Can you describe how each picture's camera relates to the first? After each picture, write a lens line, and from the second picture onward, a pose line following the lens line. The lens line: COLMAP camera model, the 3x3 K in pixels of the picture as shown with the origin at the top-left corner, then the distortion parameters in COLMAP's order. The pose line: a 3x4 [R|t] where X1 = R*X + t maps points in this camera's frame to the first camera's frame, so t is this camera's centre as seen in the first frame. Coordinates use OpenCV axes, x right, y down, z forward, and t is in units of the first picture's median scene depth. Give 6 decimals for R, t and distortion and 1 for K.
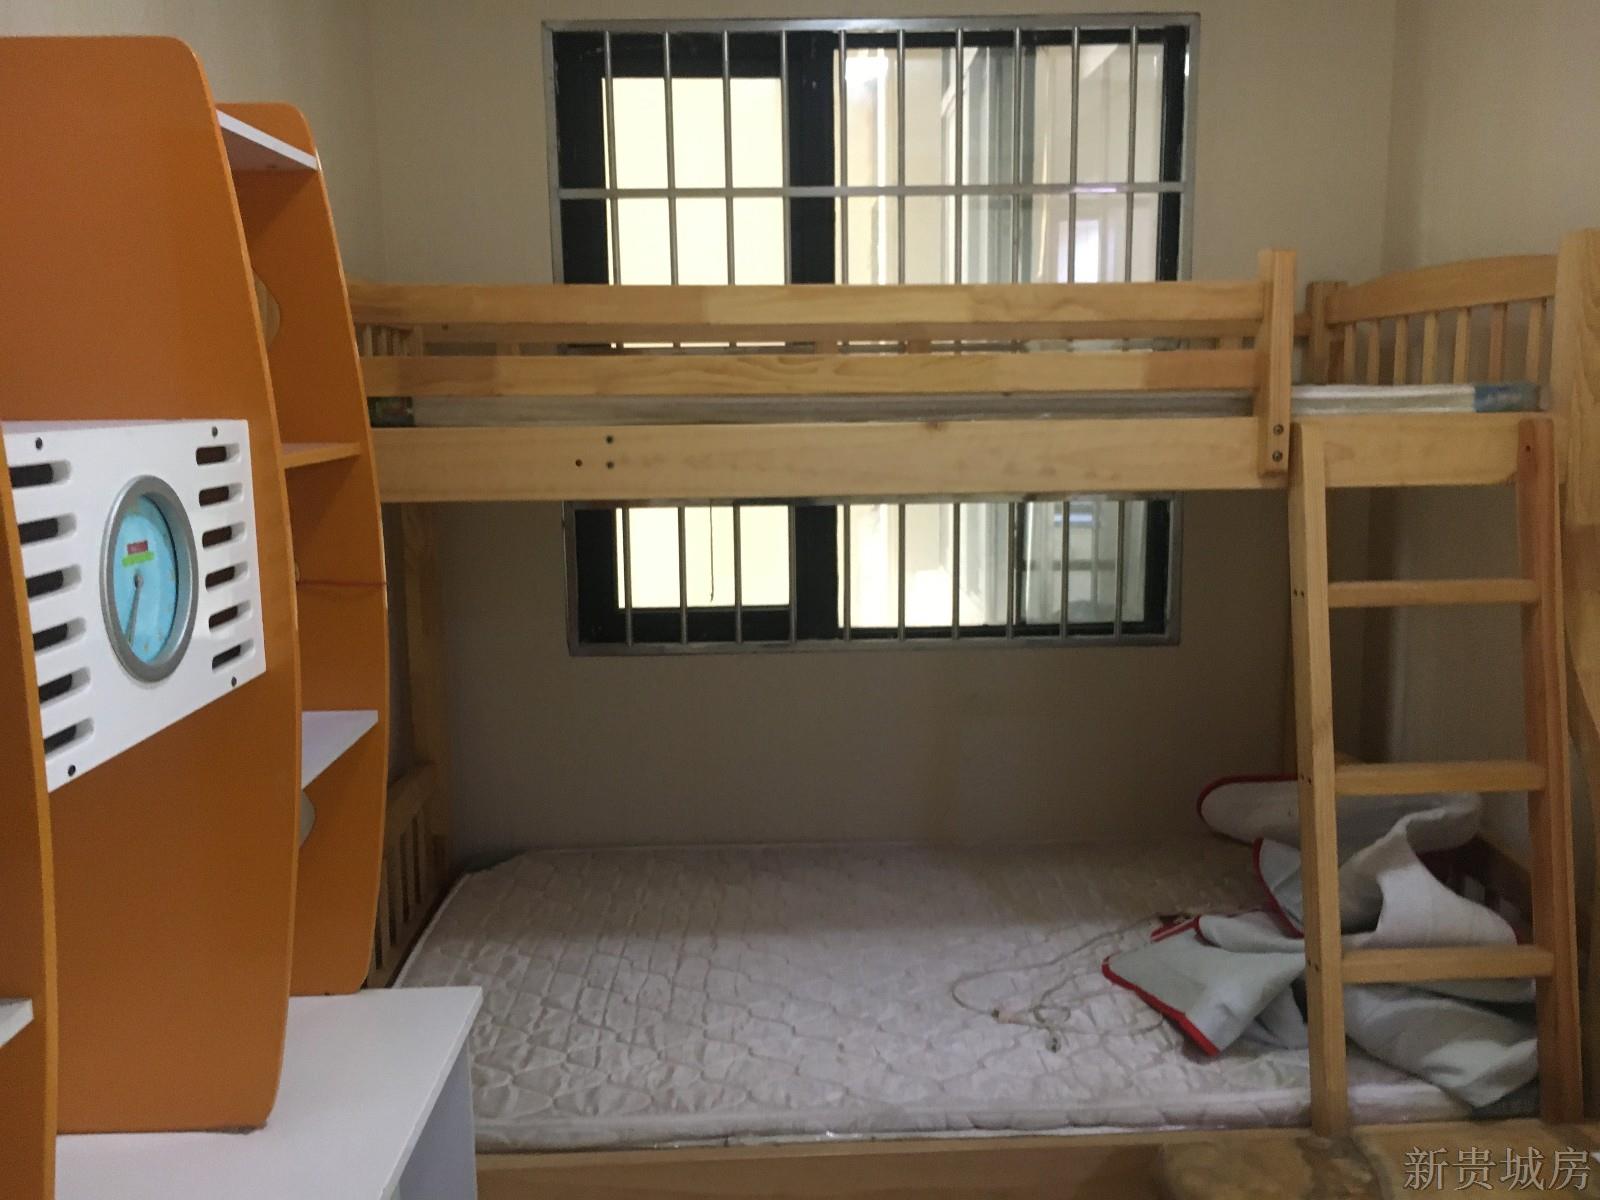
lens RADIAL K [[1359.3, 0, 800.0], [0, 1359.3, 600.0], [0, 0, 1]] dist [0.085468, -0.099027]
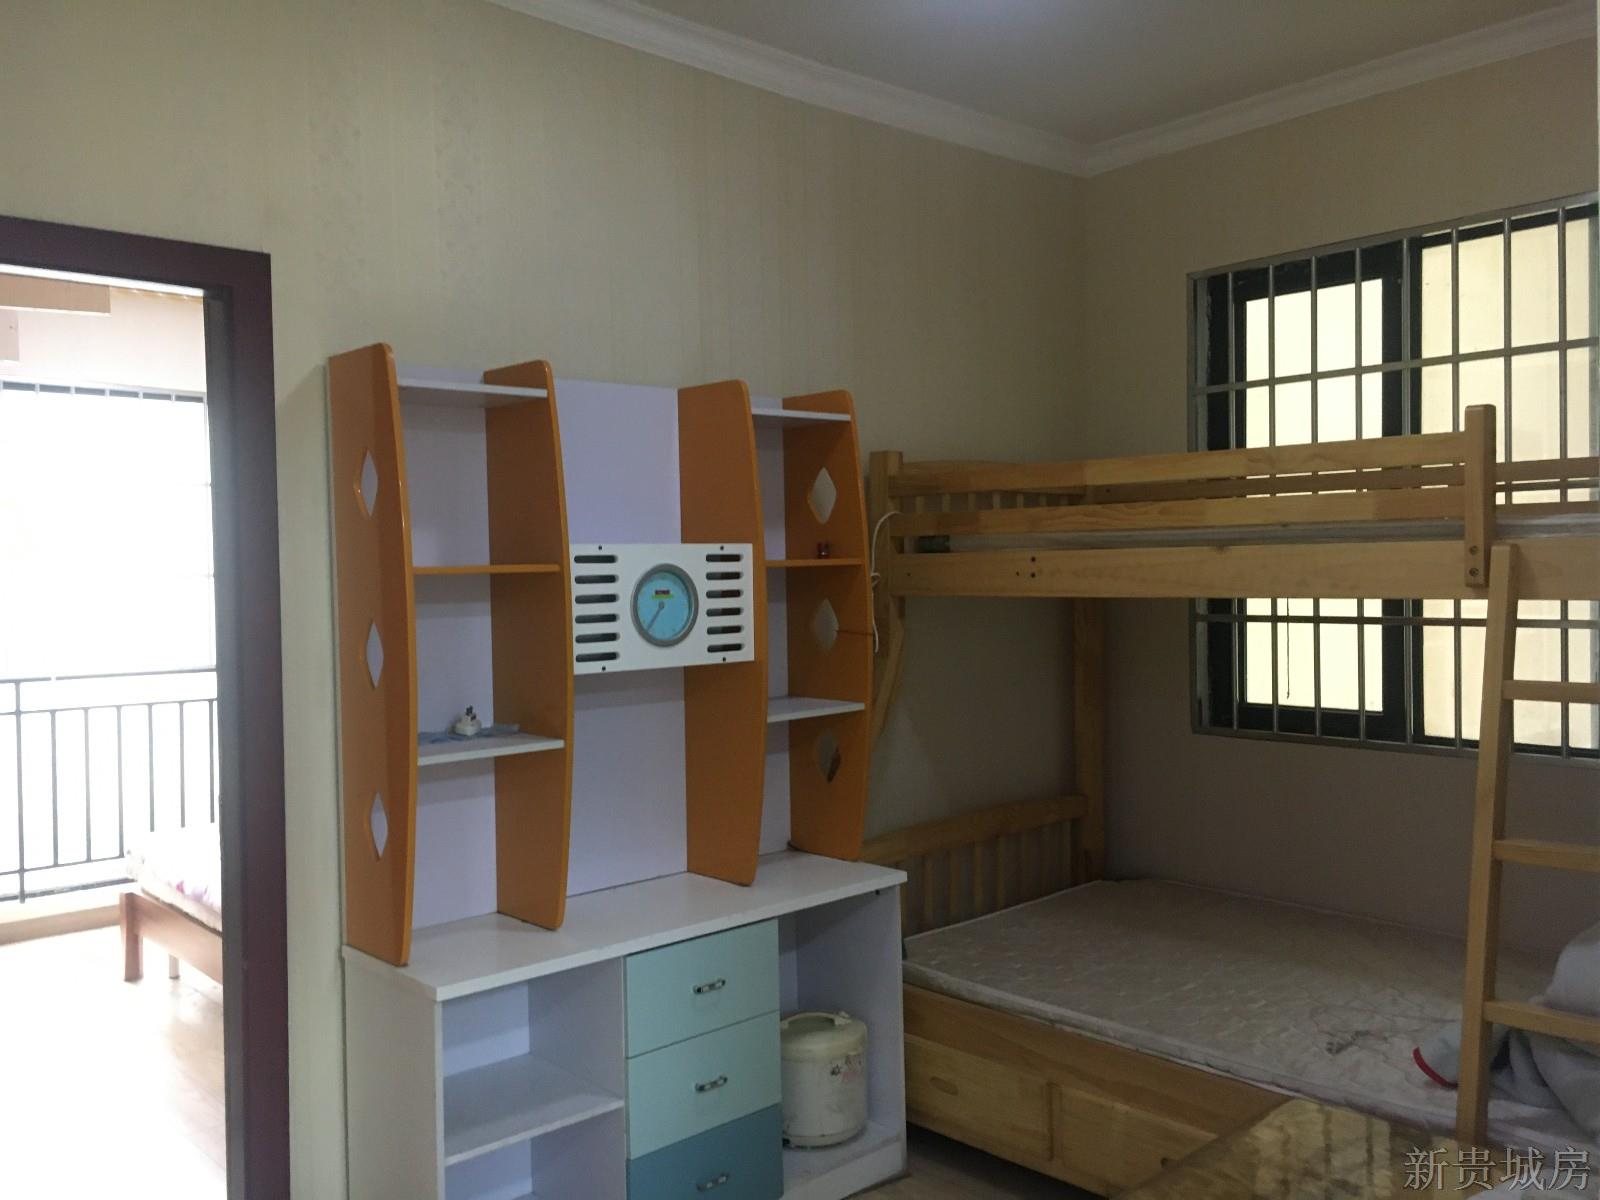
lens RADIAL K [[1348.0, 0, 800.0], [0, 1348.0, 600.0], [0, 0, 1]] dist [0.077940, -0.091889]
pose [[0.656858, 0.019121, -0.753772, 0.849736], [-0.106252, 0.992051, -0.067426, 0.063289], [0.746491, 0.124379, 0.653668, -0.224002]]
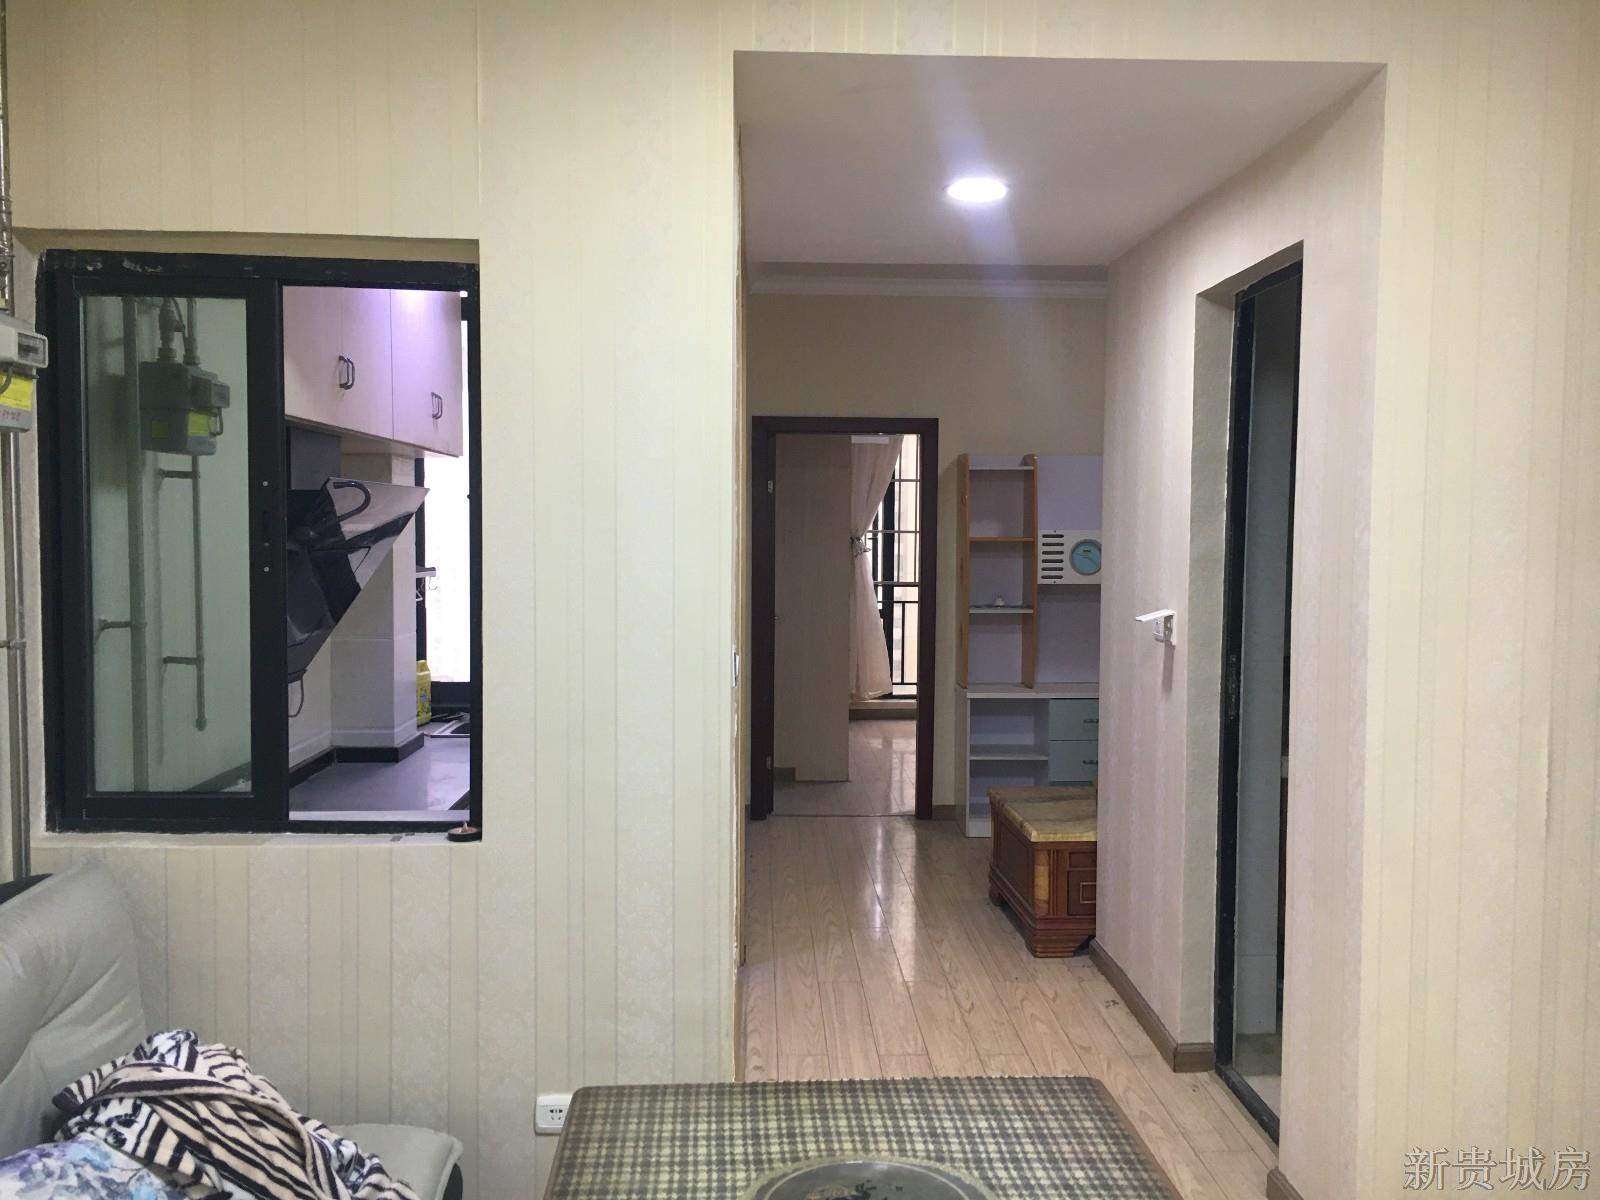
lens RADIAL K [[1348.0, 0, 800.0], [0, 1348.0, 600.0], [0, 0, 1]] dist [0.077940, -0.091889]
pose [[0.003090, 0.070576, -0.997502, 2.871160], [-0.162362, 0.984306, 0.069139, -0.018460], [0.986726, 0.161743, 0.014500, -0.123403]]
